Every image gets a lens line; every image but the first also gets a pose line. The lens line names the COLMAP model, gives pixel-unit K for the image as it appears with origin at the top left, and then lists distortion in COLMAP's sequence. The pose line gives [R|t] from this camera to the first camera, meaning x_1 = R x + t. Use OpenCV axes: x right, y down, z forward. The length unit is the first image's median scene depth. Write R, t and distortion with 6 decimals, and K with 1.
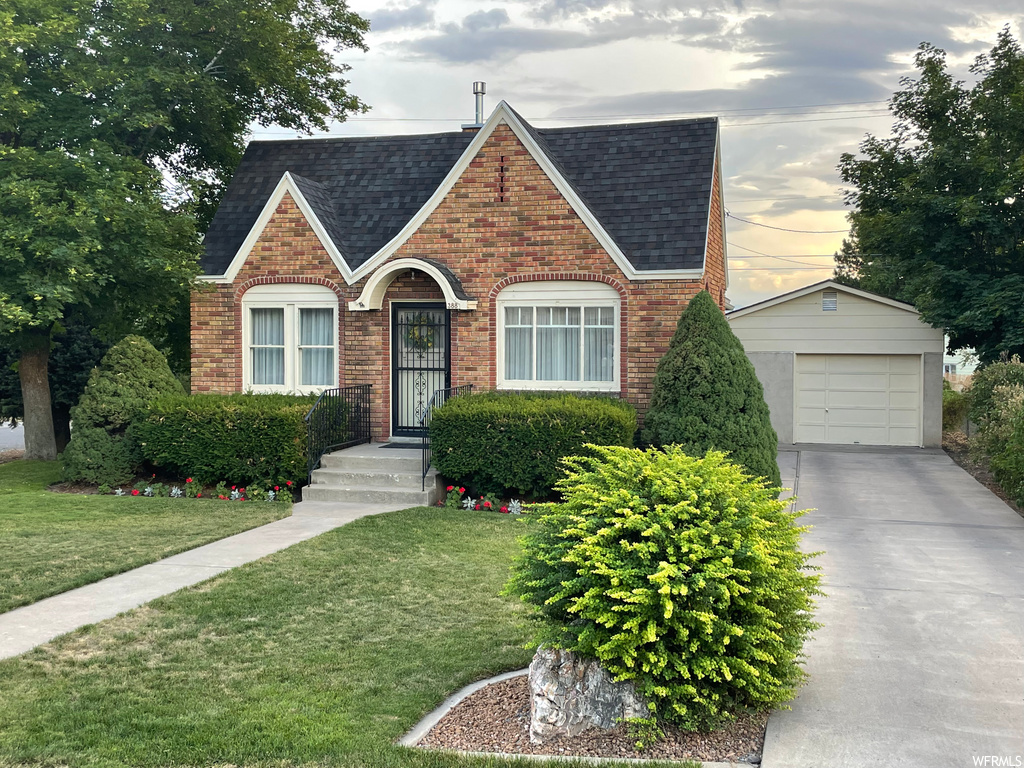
lens RADIAL K [[1102.6, 0, 516.9], [0, 1102.6, 389.5], [0, 0, 1]] dist [0.103802, 0.000000]
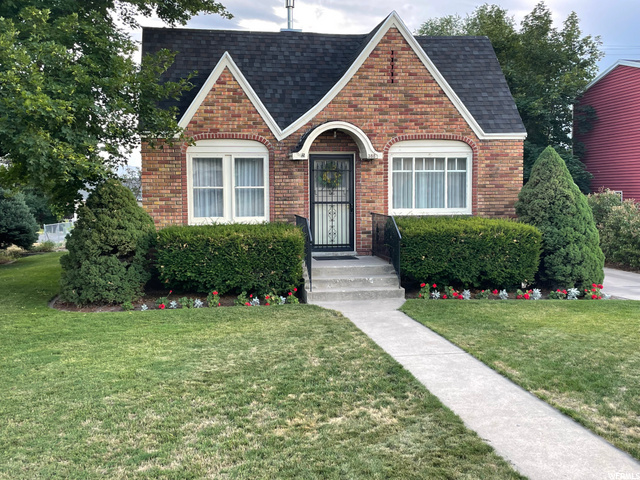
lens RADIAL K [[689.2, 0, 319.2], [0, 689.2, 240.6], [0, 0, 1]] dist [0.103802, 0.000000]
pose [[0.907259, -0.040738, 0.418595, -0.477808], [0.029976, 0.999030, 0.032257, 0.000772], [-0.419503, -0.016717, 0.907600, 0.226931]]
